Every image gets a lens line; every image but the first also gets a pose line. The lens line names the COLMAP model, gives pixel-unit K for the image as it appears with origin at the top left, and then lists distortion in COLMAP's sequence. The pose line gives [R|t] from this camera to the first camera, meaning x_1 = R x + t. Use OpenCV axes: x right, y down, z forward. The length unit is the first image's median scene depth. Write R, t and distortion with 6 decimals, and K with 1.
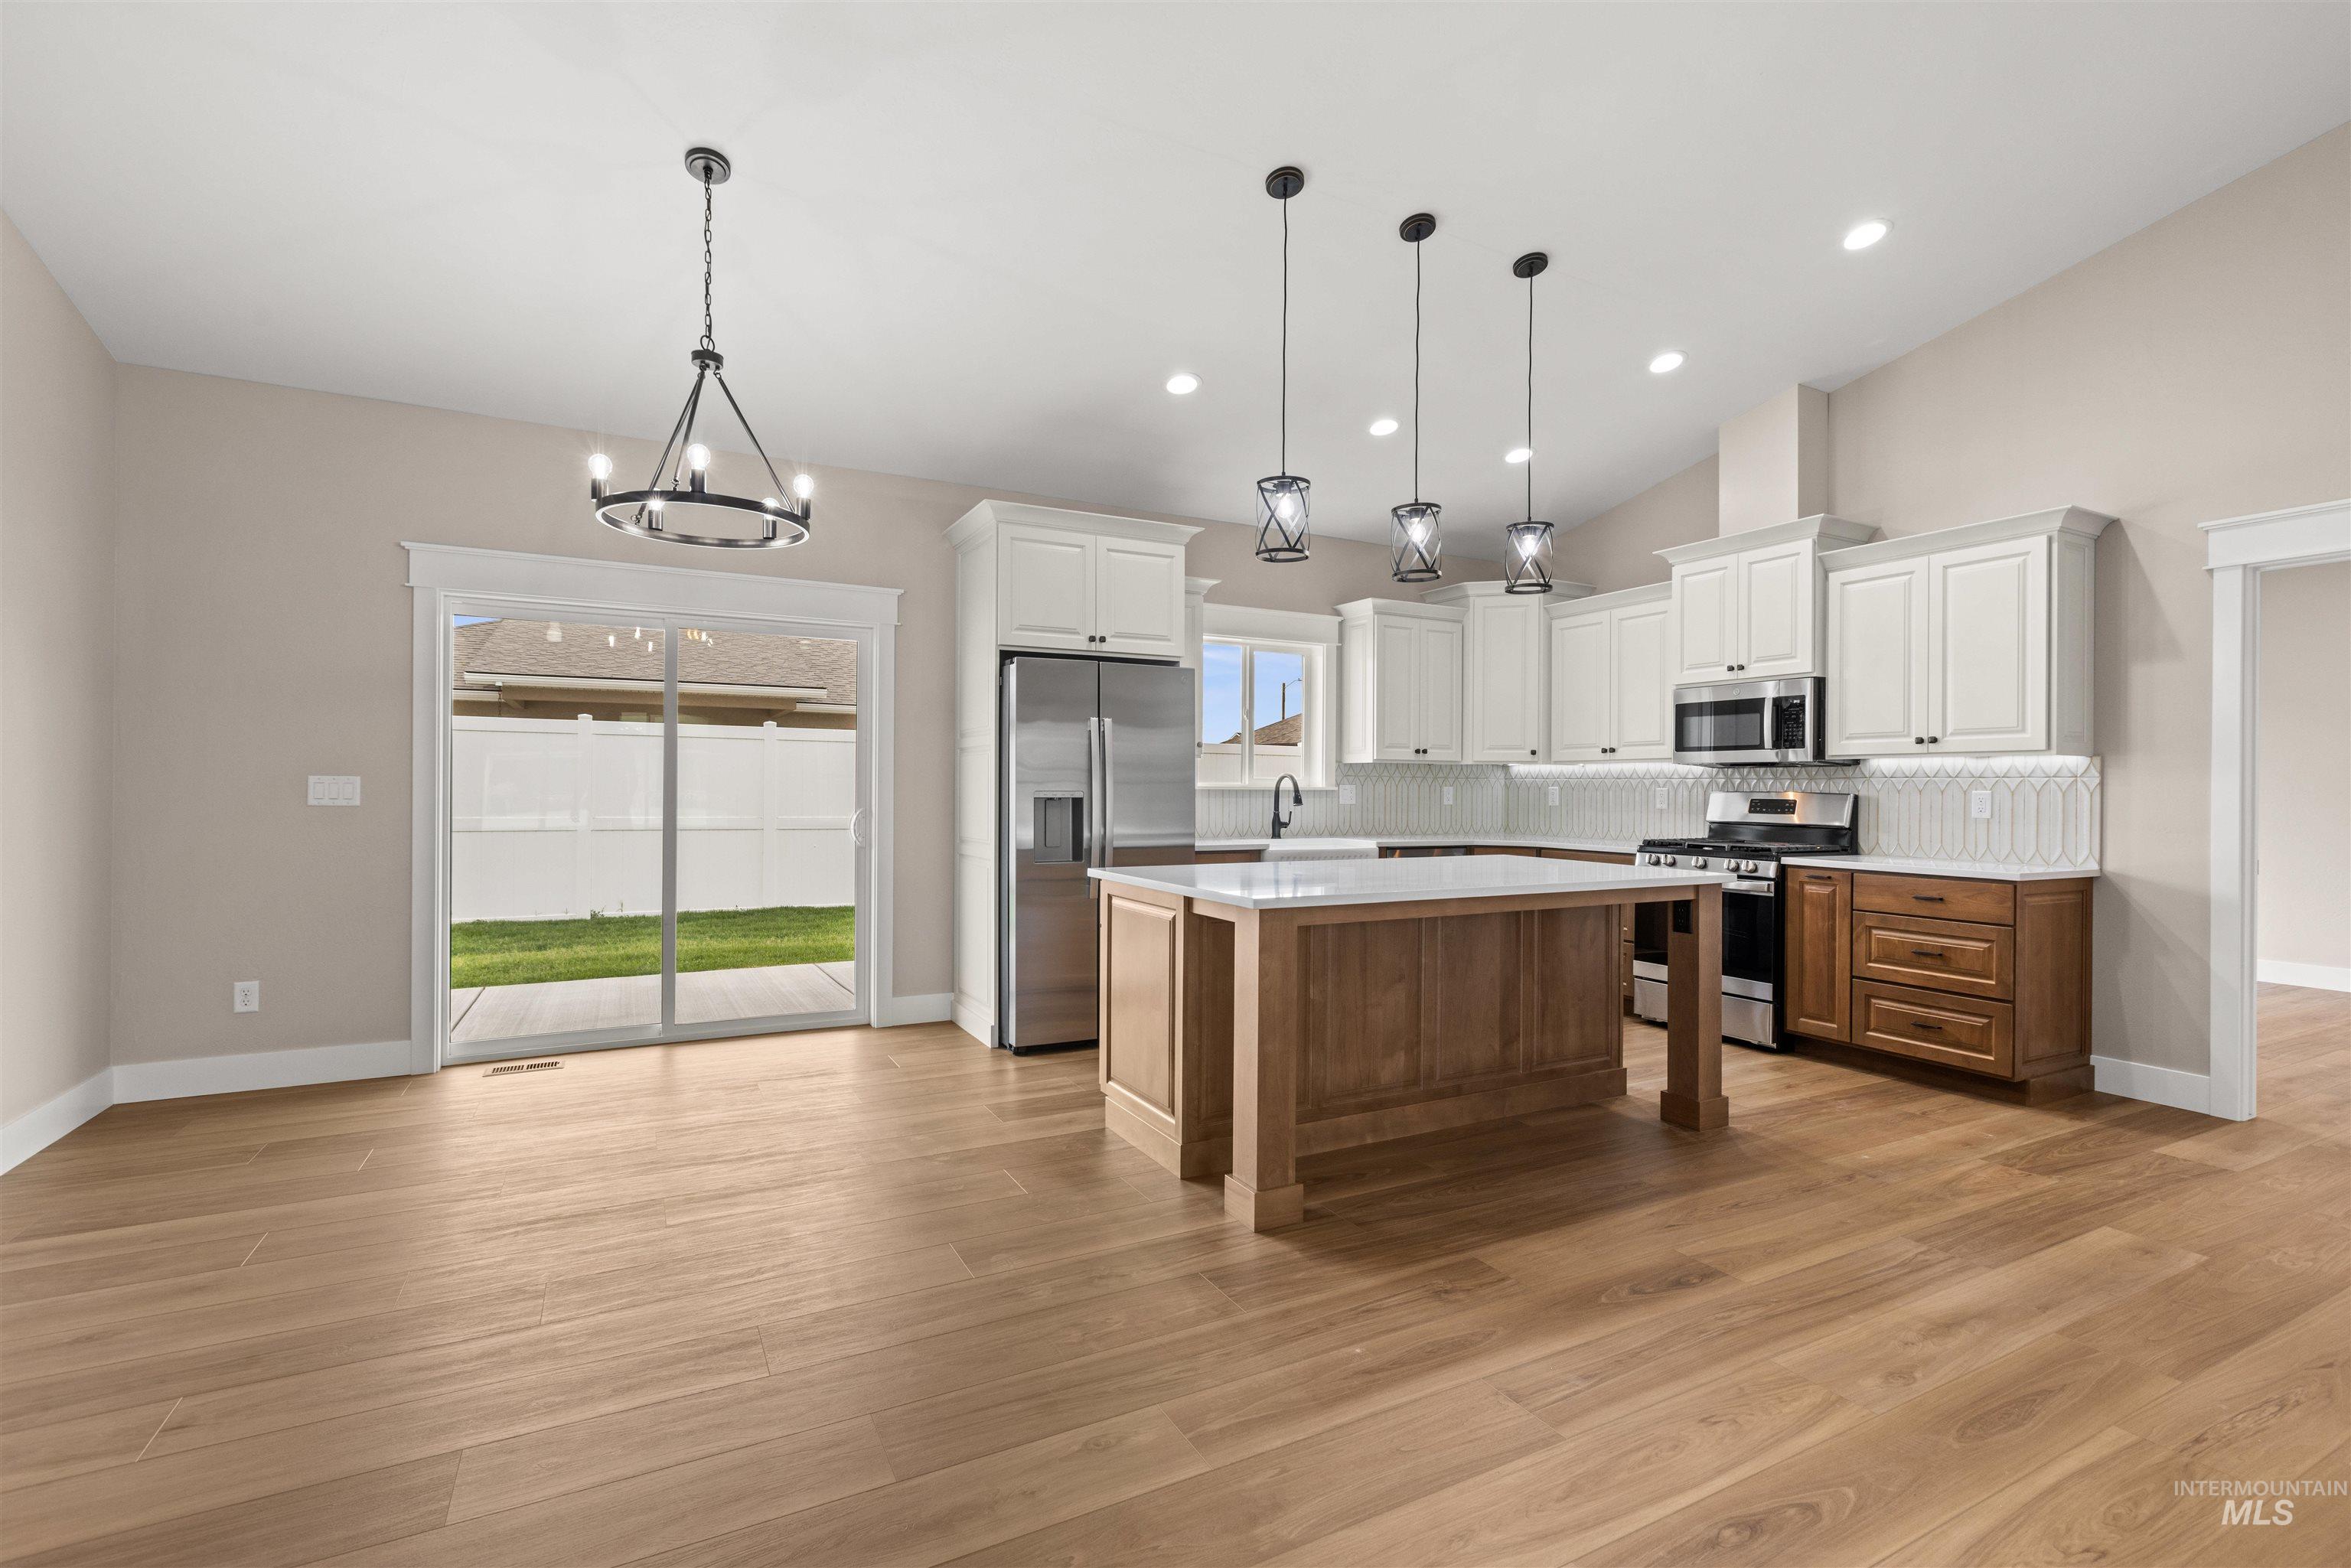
lens RADIAL K [[1059.0, 0, 1201.6], [0, 1059.0, 791.5], [0, 0, 1]] dist [-0.000123, -0.000186]
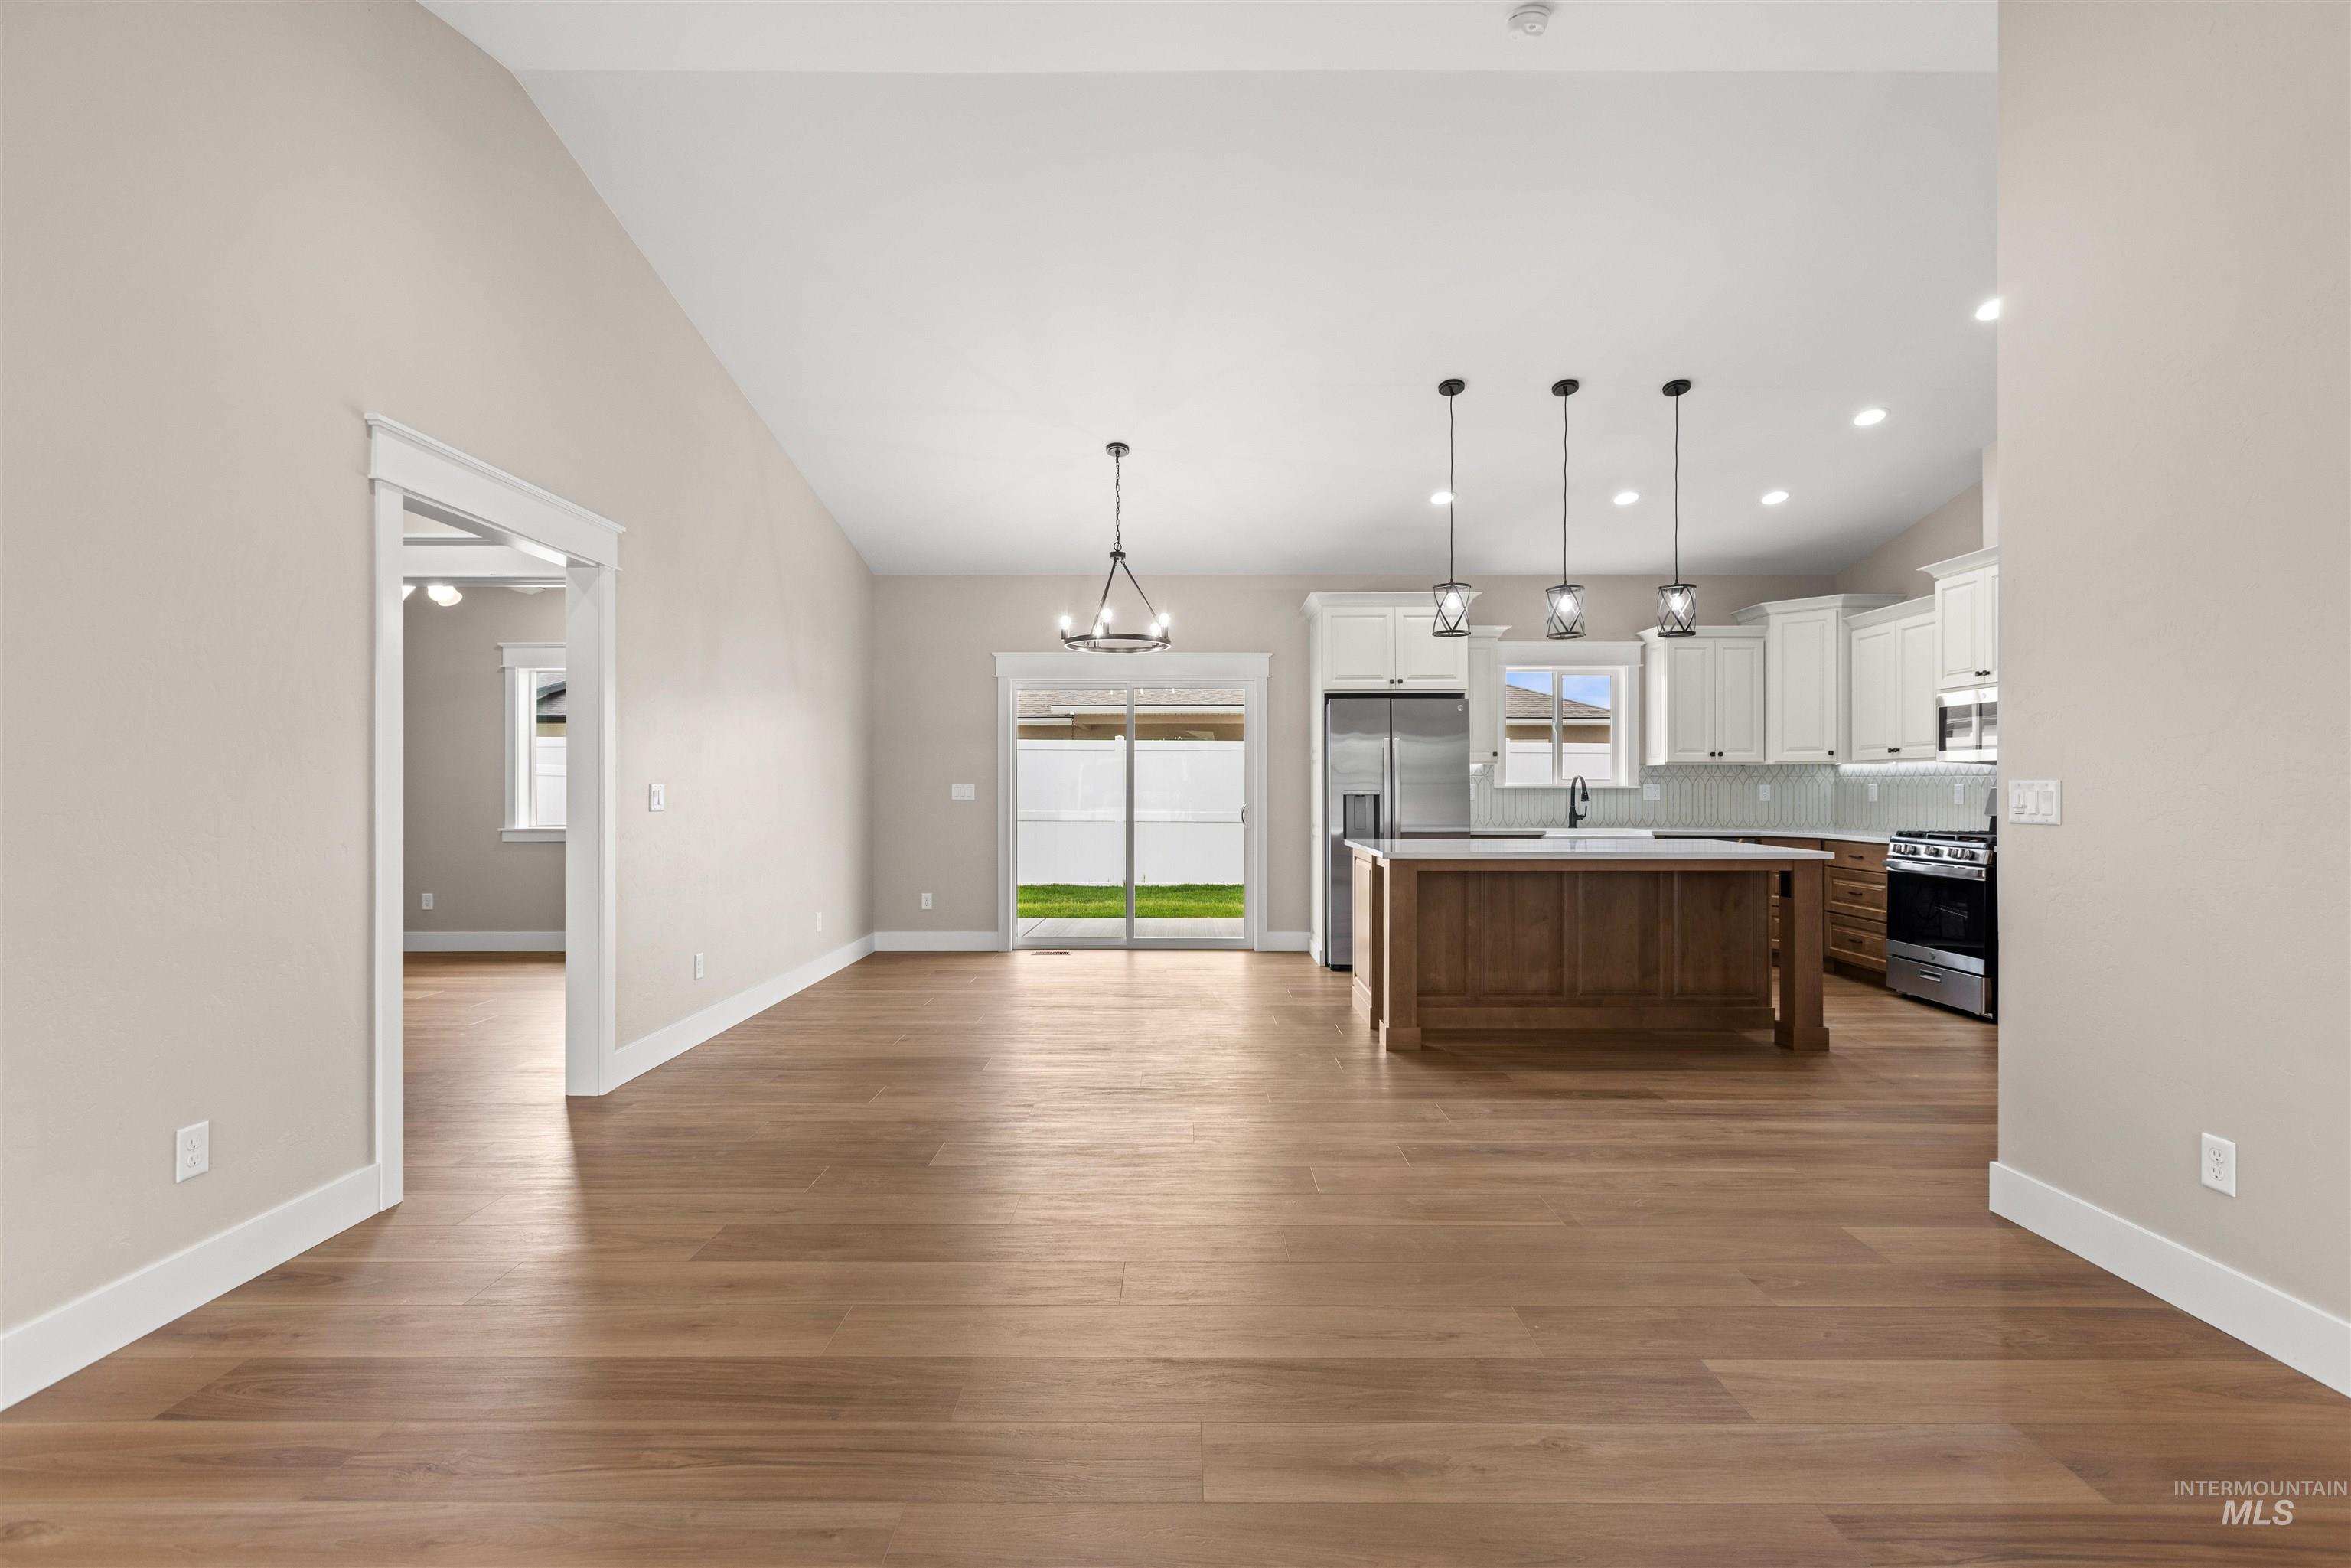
lens RADIAL K [[1107.0, 0, 1214.2], [0, 1107.0, 783.9], [0, 0, 1]] dist [0.000784, -0.000291]
pose [[0.884050, -0.008128, -0.467322, 0.382186], [0.003036, 0.999928, -0.011649, 0.008693], [0.467383, 0.008879, 0.884010, -0.410633]]
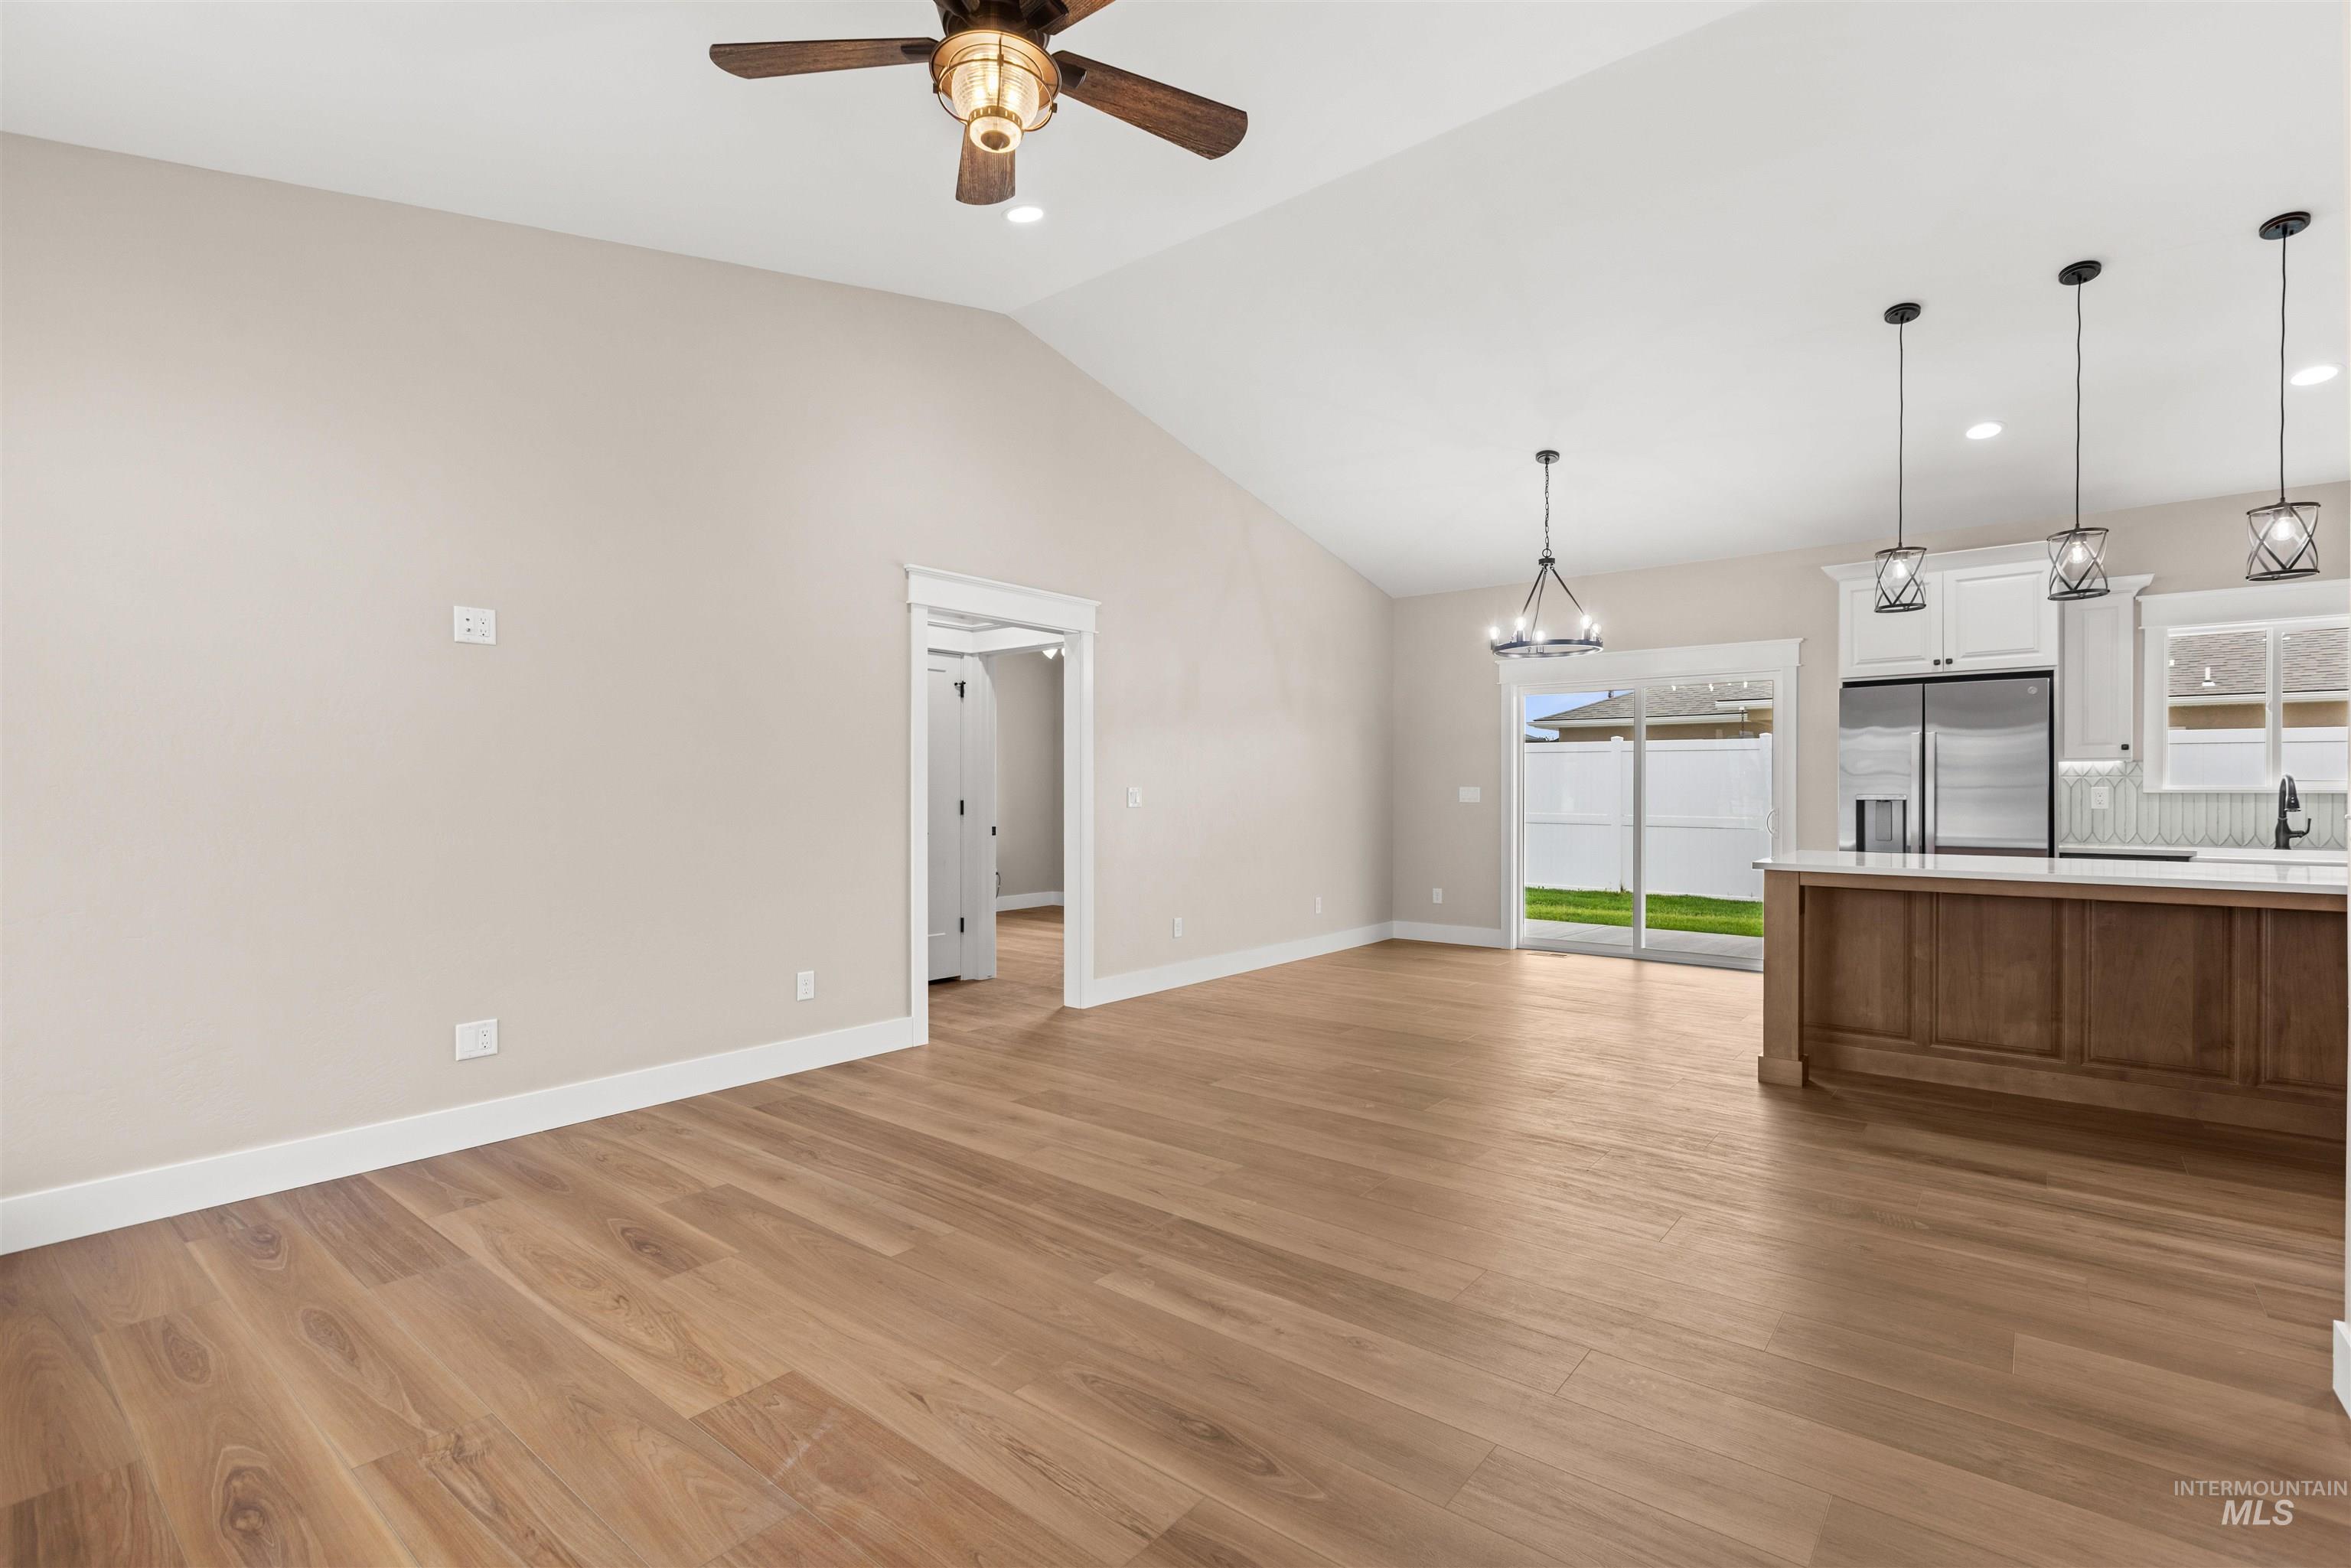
lens RADIAL K [[1134.4, 0, 1148.5], [0, 1134.4, 789.3], [0, 0, 1]] dist [0.000385, 0.000097]
pose [[0.358797, -0.006919, -0.933390, 0.760160], [-0.004671, 0.999947, -0.009208, 0.010440], [0.933404, 0.007664, 0.358745, -0.243170]]
